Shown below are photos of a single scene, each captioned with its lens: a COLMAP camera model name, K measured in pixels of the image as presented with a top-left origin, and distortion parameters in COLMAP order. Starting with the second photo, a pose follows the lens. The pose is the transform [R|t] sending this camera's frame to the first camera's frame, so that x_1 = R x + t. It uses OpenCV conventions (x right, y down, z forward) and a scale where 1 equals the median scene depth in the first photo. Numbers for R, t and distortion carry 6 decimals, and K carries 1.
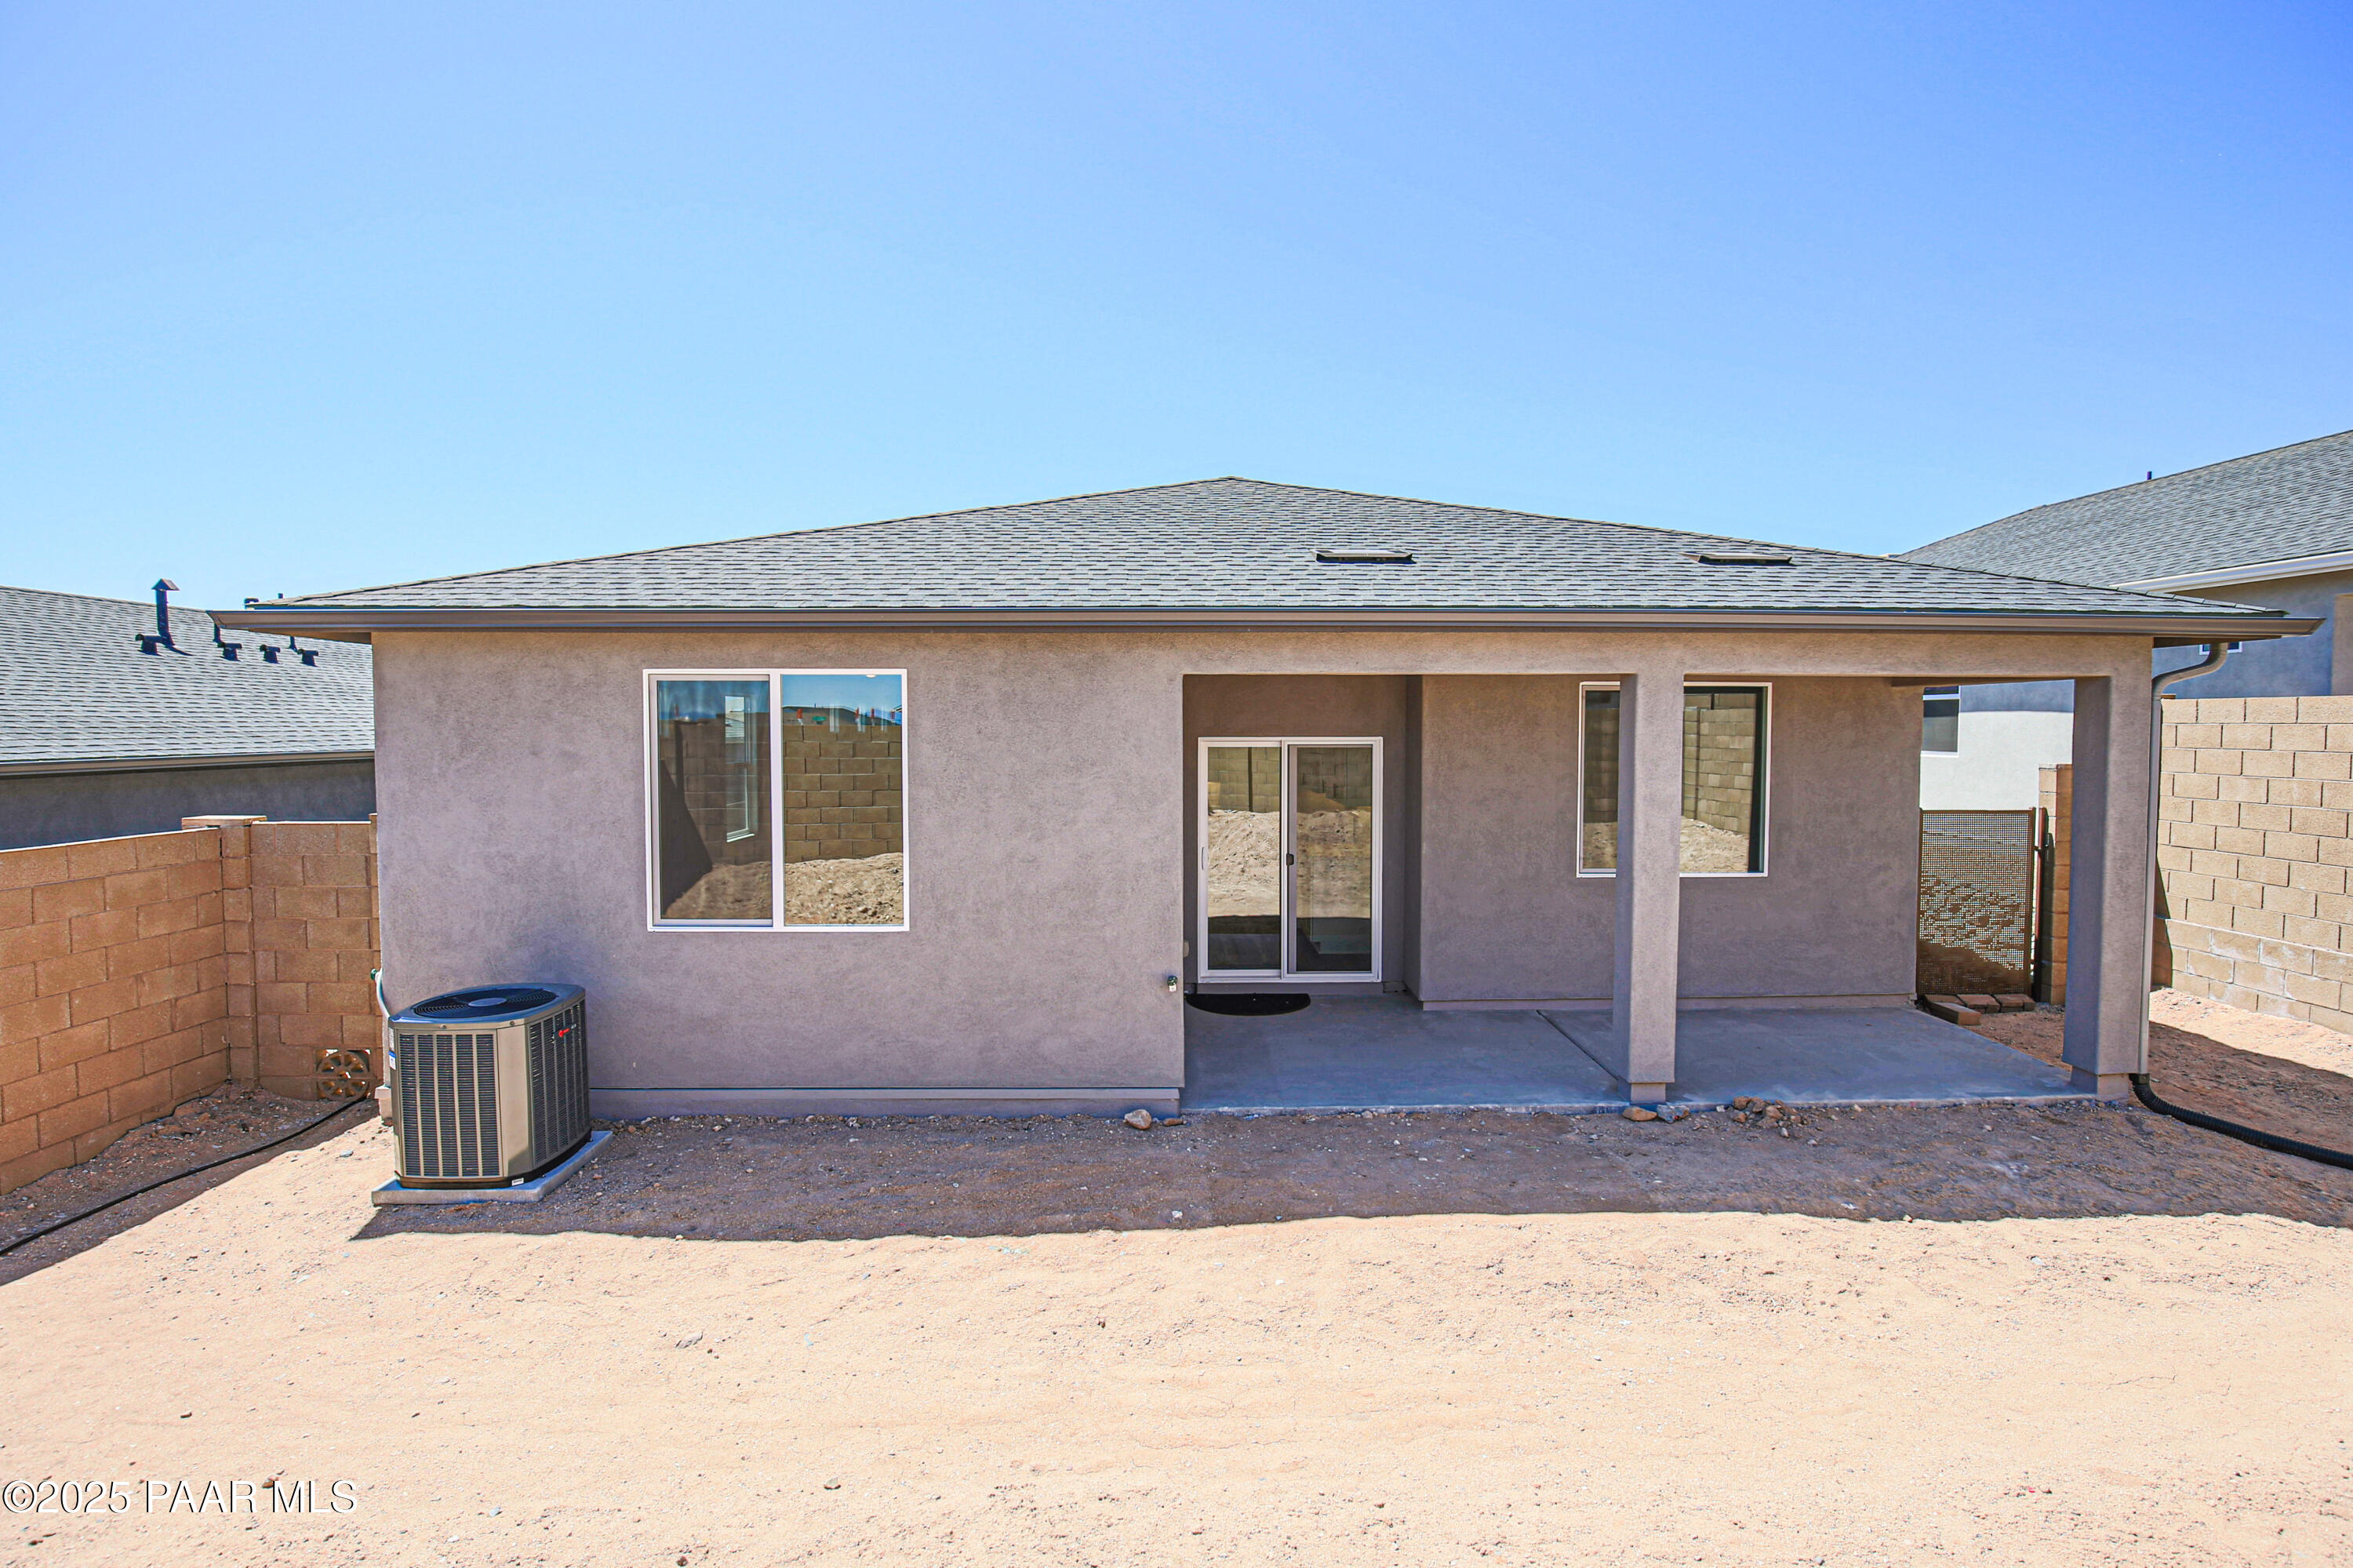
lens RADIAL K [[1149.6, 0, 1182.8], [0, 1149.6, 775.8], [0, 0, 1]] dist [-0.033483, 0.001704]
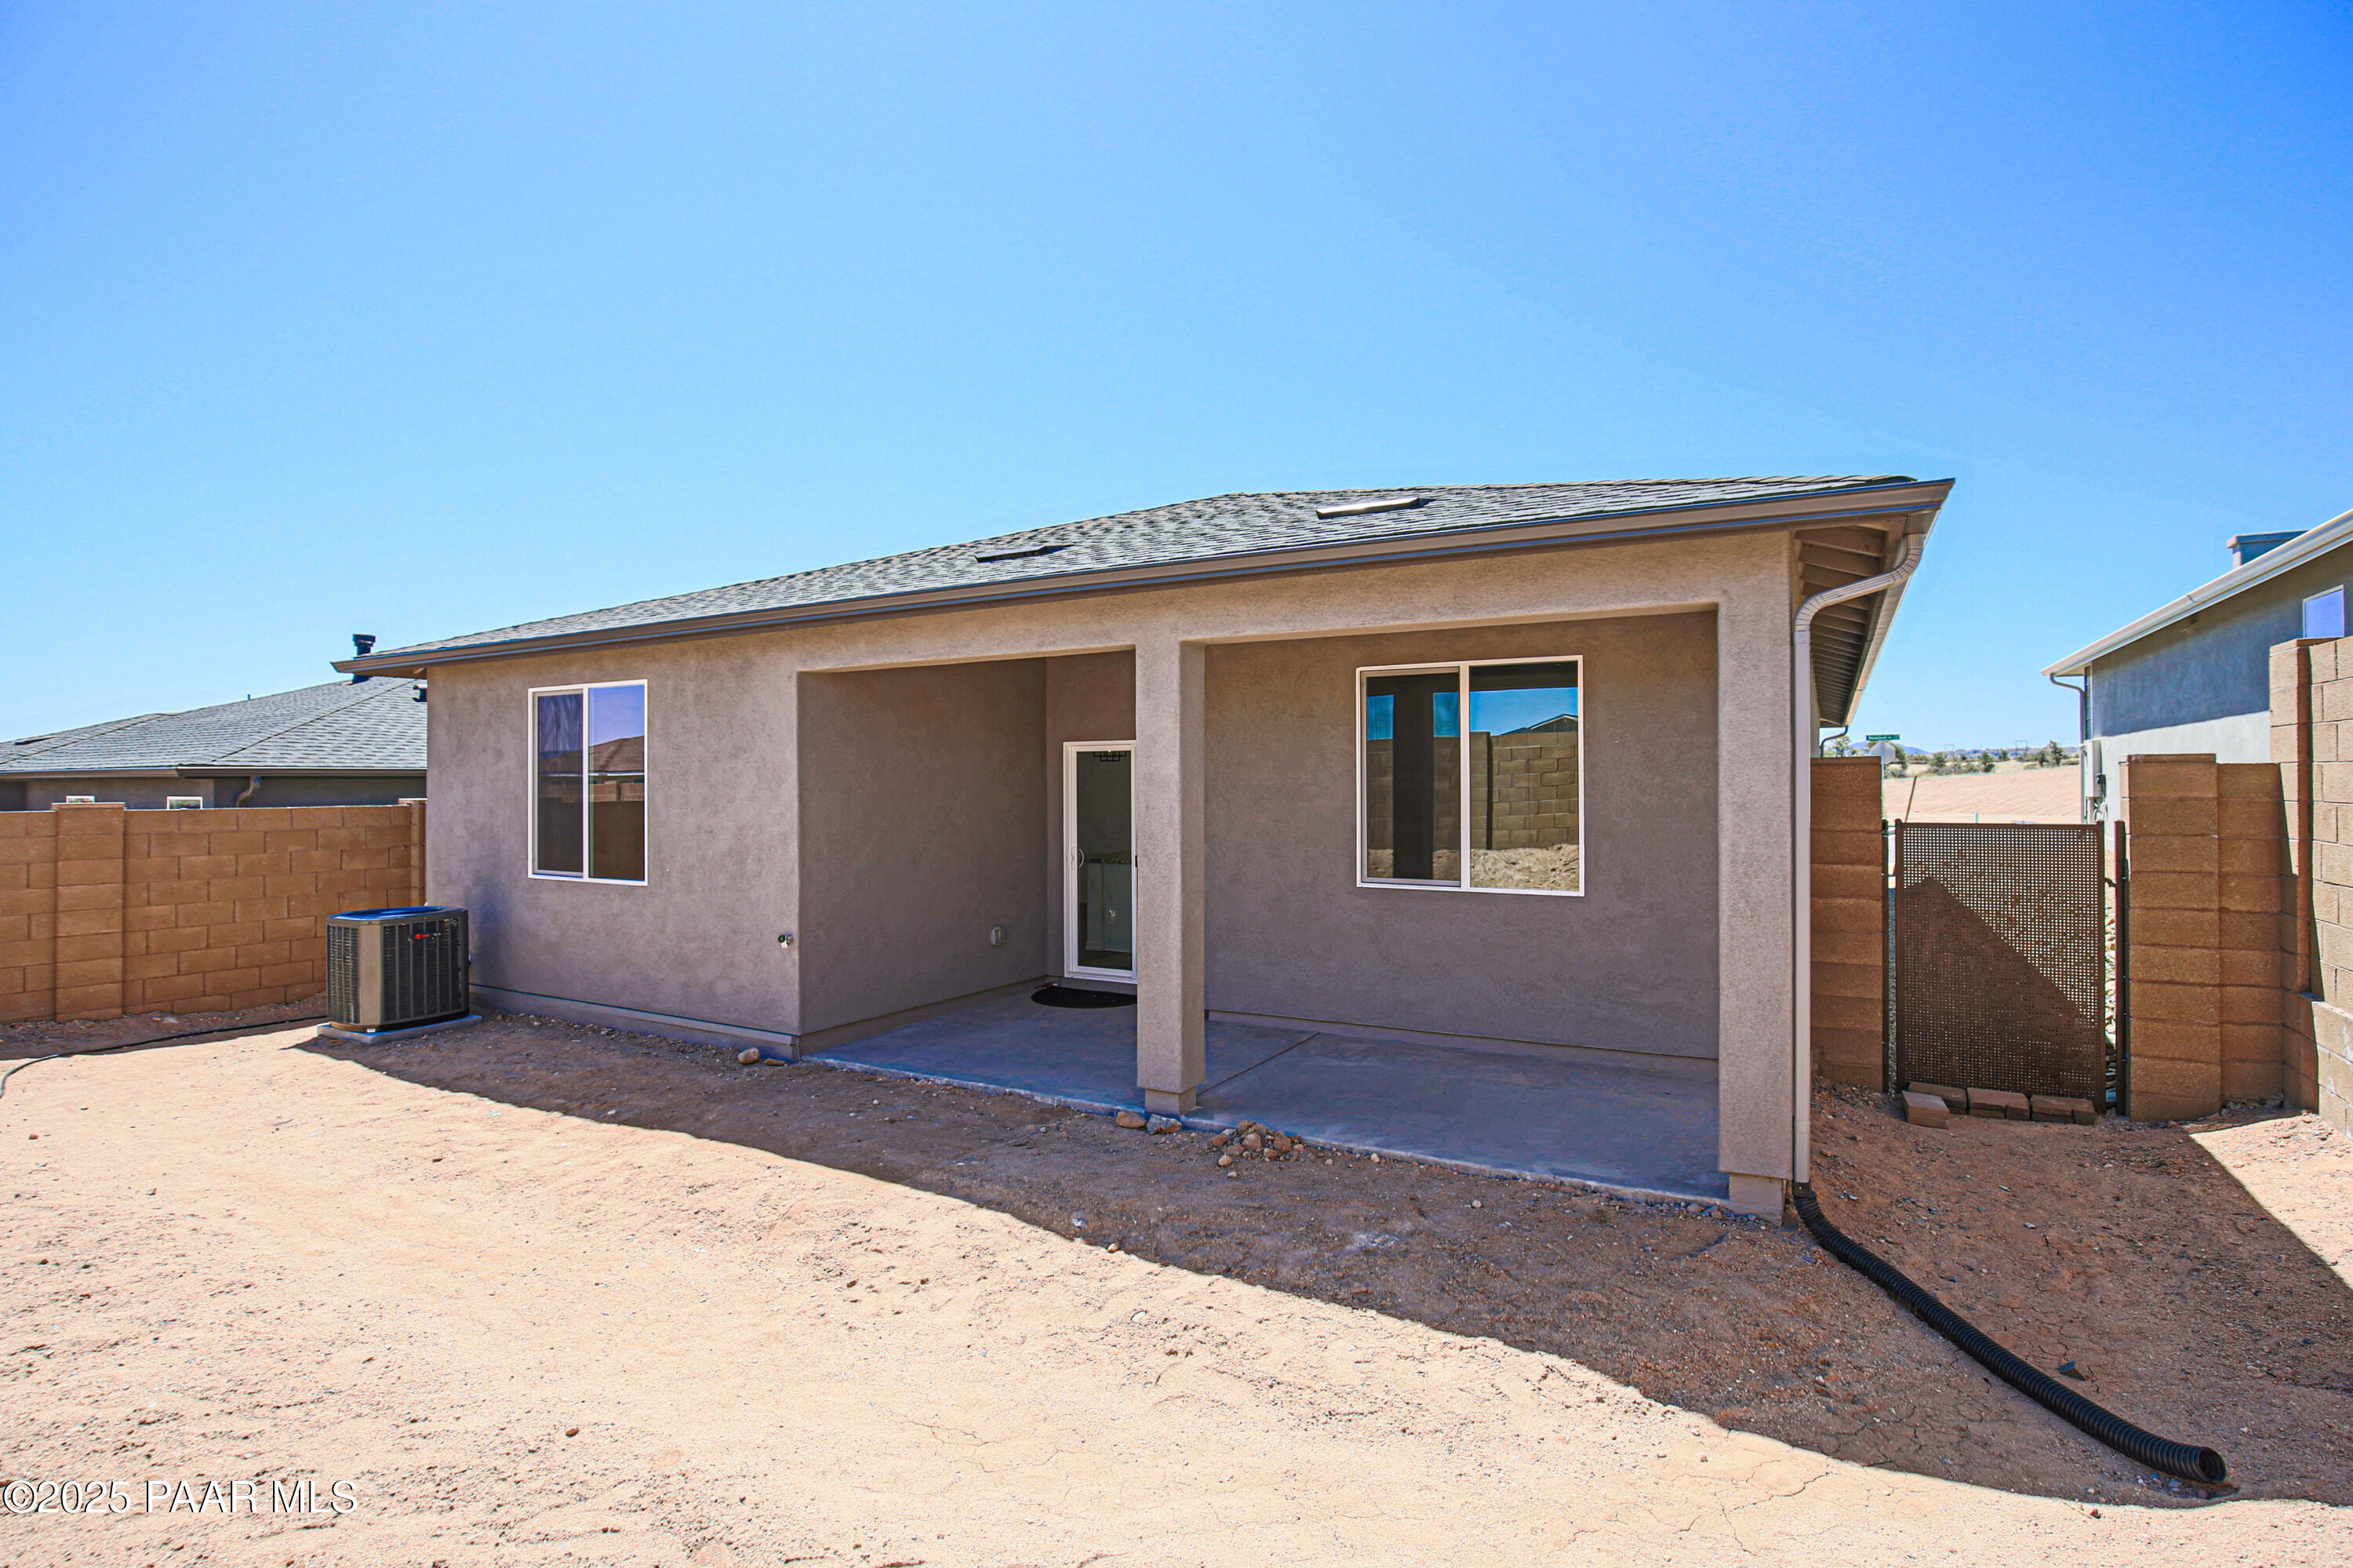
lens RADIAL K [[1140.9, 0, 1184.5], [0, 1140.9, 775.6], [0, 0, 1]] dist [-0.037229, 0.005629]
pose [[0.861217, -0.007382, -0.508184, 0.912947], [-0.018269, 0.998799, -0.045468, 0.060419], [0.507910, 0.048442, 0.860047, 0.222622]]
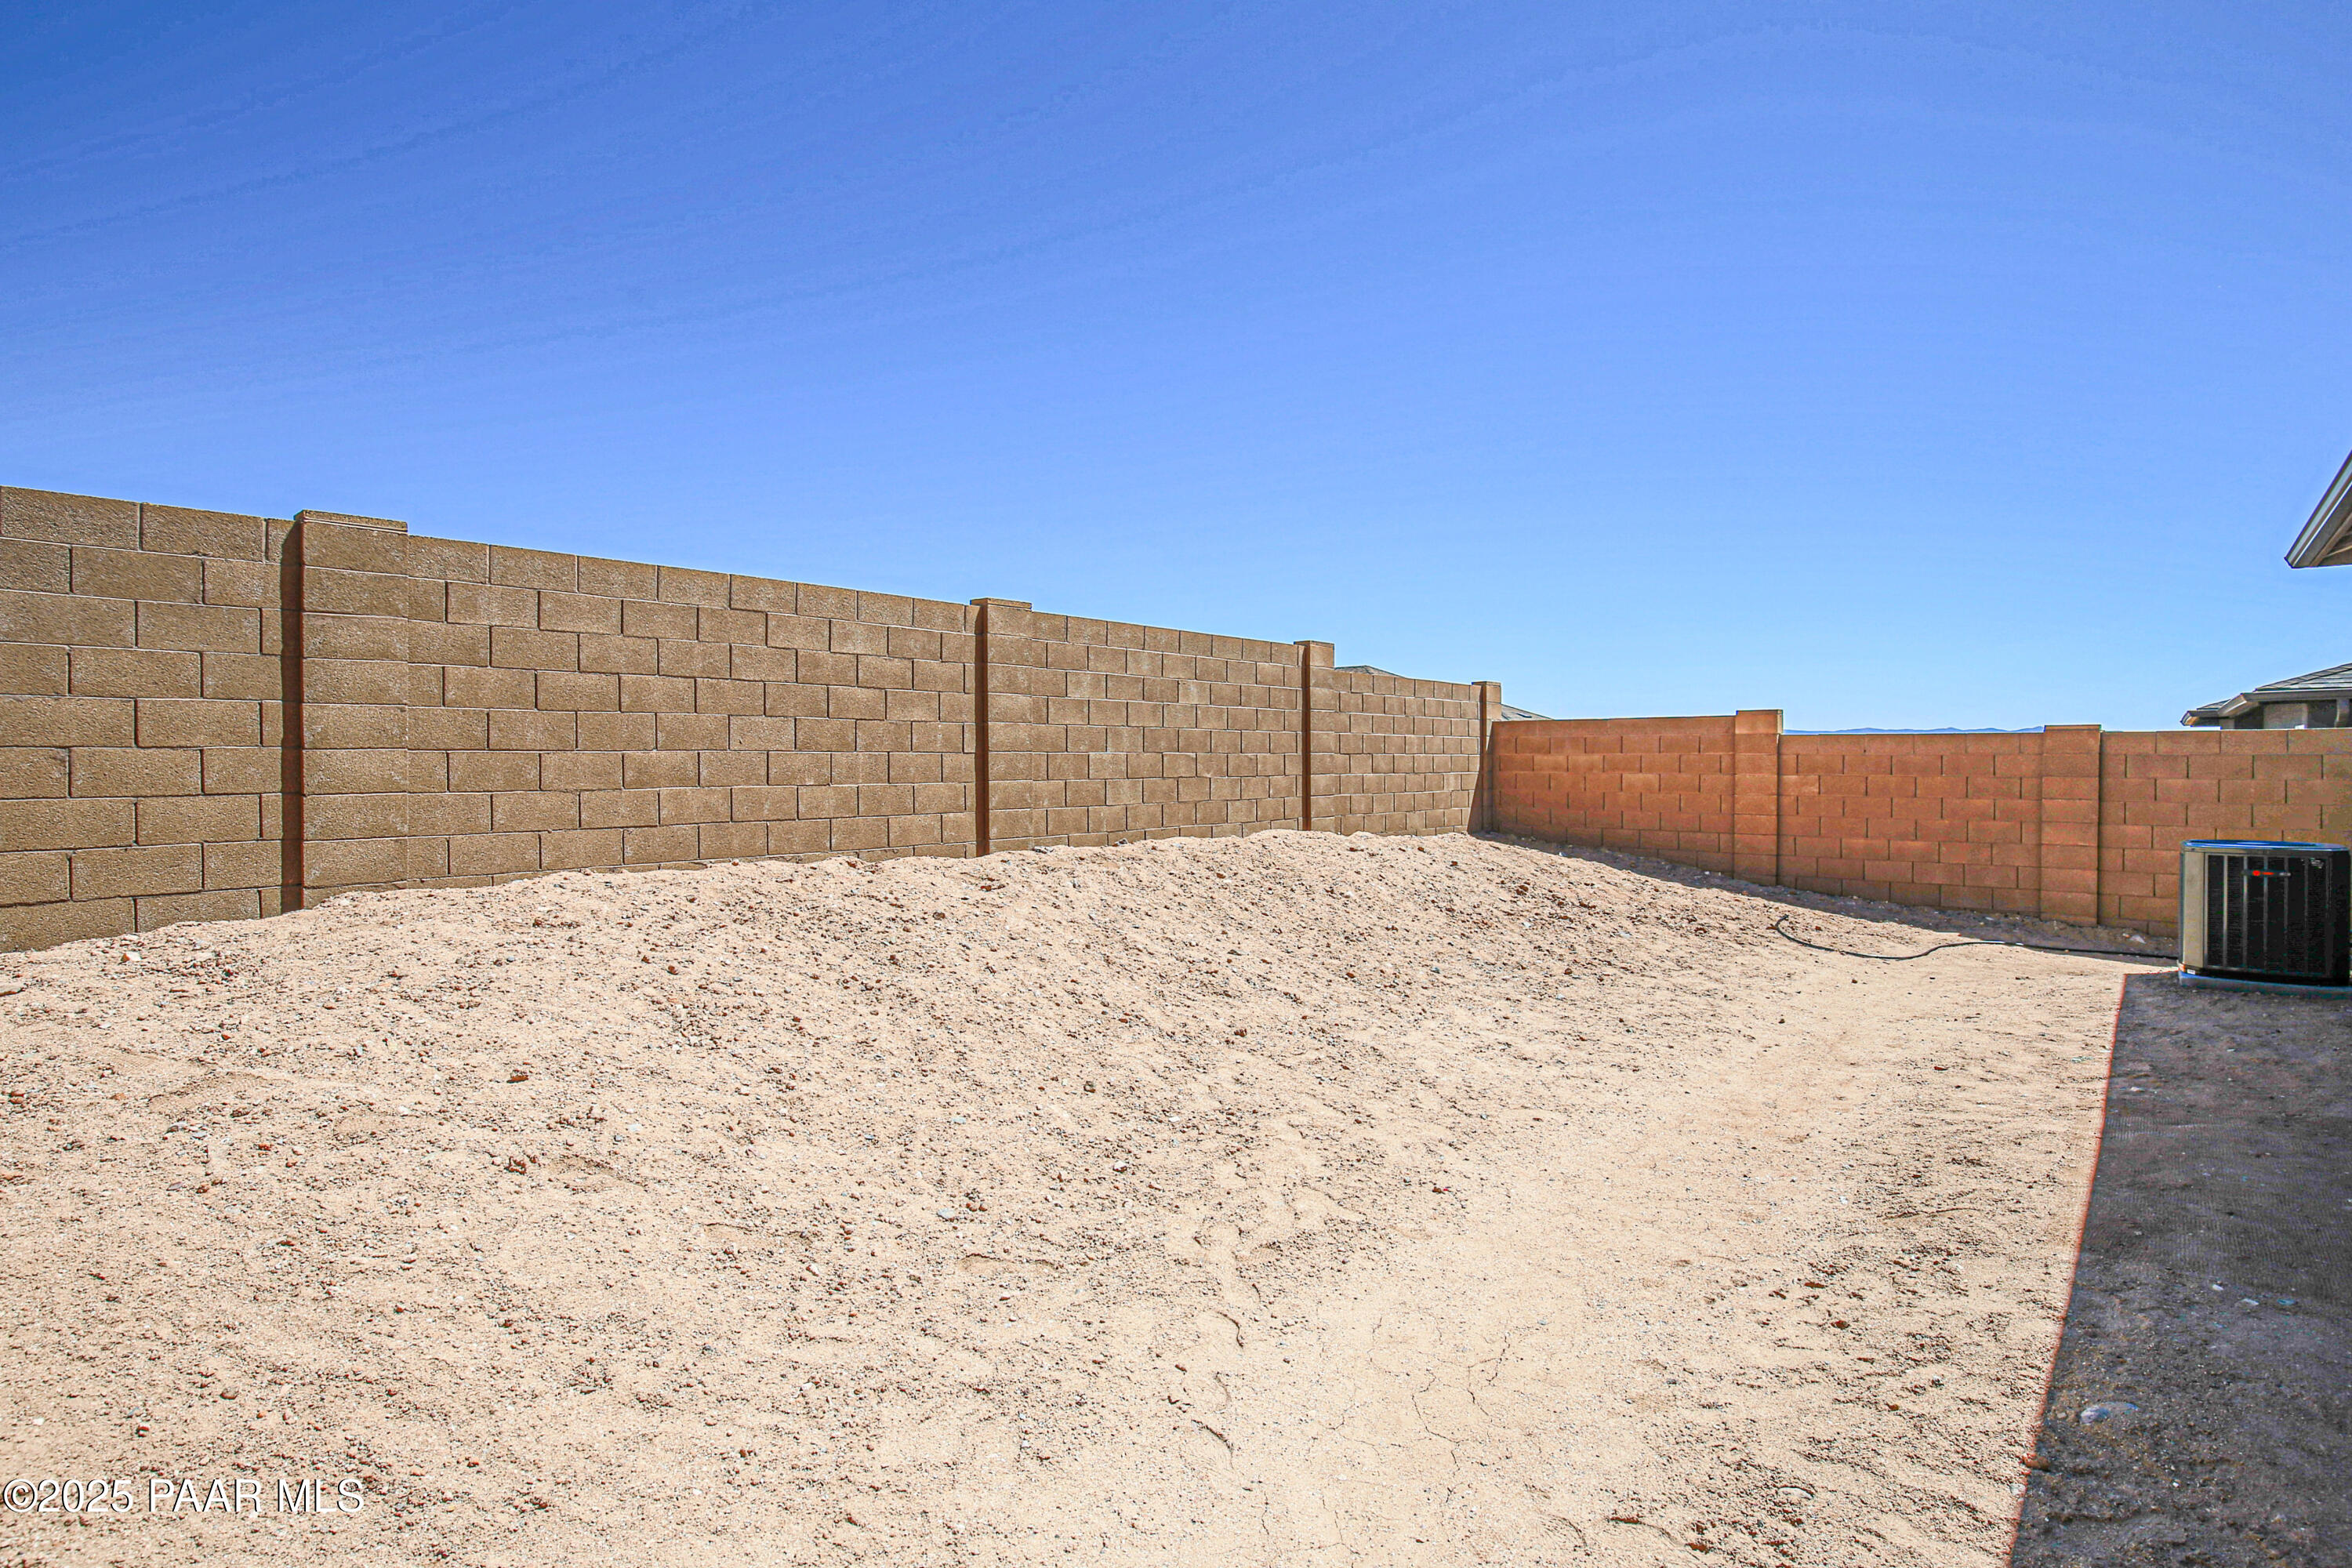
lens RADIAL K [[1142.2, 0, 1187.8], [0, 1142.2, 770.0], [0, 0, 1]] dist [-0.033372, 0.001436]
pose [[-0.664290, 0.011186, -0.747391, 0.962985], [-0.029149, 0.998740, 0.040856, 0.091097], [0.746906, 0.048926, -0.663127, 0.831627]]
